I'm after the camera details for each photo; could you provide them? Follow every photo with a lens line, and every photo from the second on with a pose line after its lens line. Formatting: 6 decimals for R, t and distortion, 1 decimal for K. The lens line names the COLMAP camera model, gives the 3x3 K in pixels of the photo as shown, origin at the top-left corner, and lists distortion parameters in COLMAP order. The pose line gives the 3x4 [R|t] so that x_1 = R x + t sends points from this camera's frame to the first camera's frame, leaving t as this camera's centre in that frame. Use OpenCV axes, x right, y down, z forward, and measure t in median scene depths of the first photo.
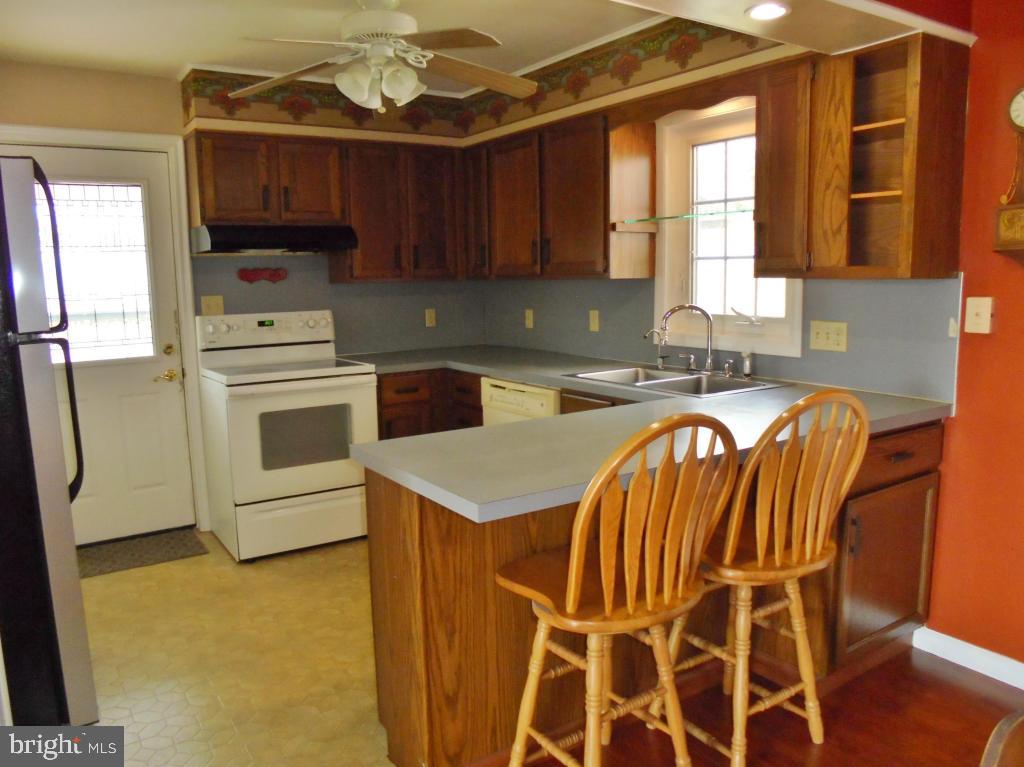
lens RADIAL K [[761.9, 0, 512.0], [0, 761.9, 383.5], [0, 0, 1]] dist [-0.113035, 0.051579]
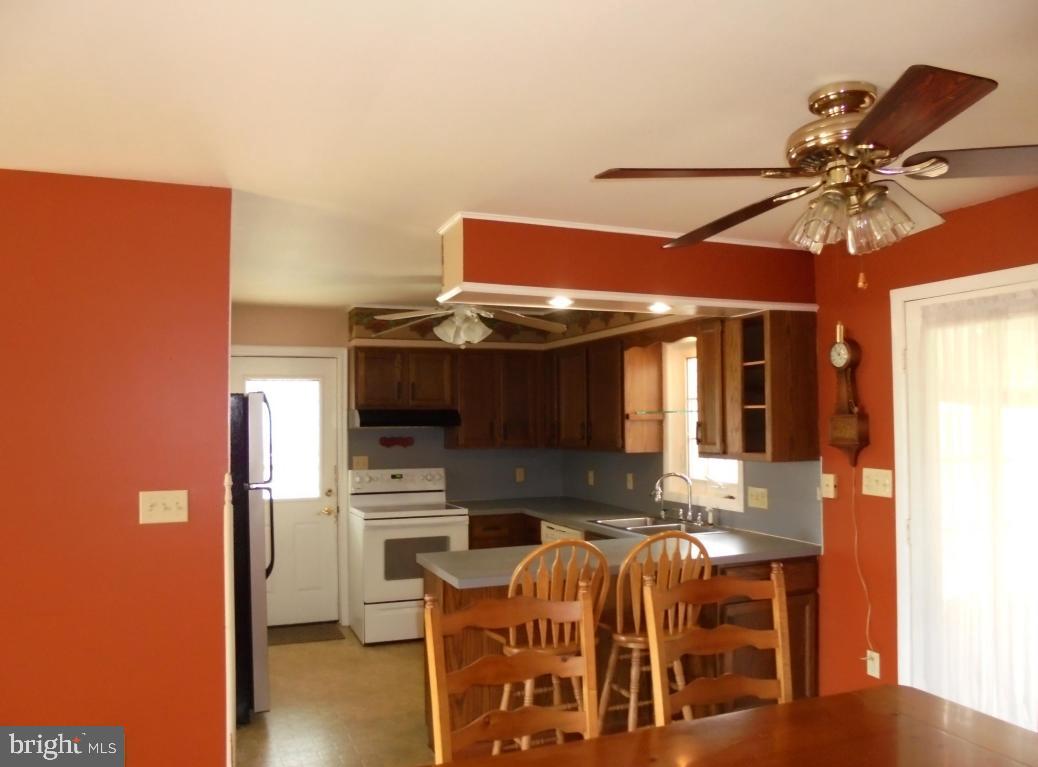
lens RADIAL K [[781.0, 0, 519.0], [0, 781.0, 383.5], [0, 0, 1]] dist [-0.108029, 0.001483]
pose [[0.978741, -0.000363, -0.205099, 0.223305], [-0.038009, 0.982356, -0.183116, 0.007625], [0.201547, 0.187019, 0.961459, -0.439122]]
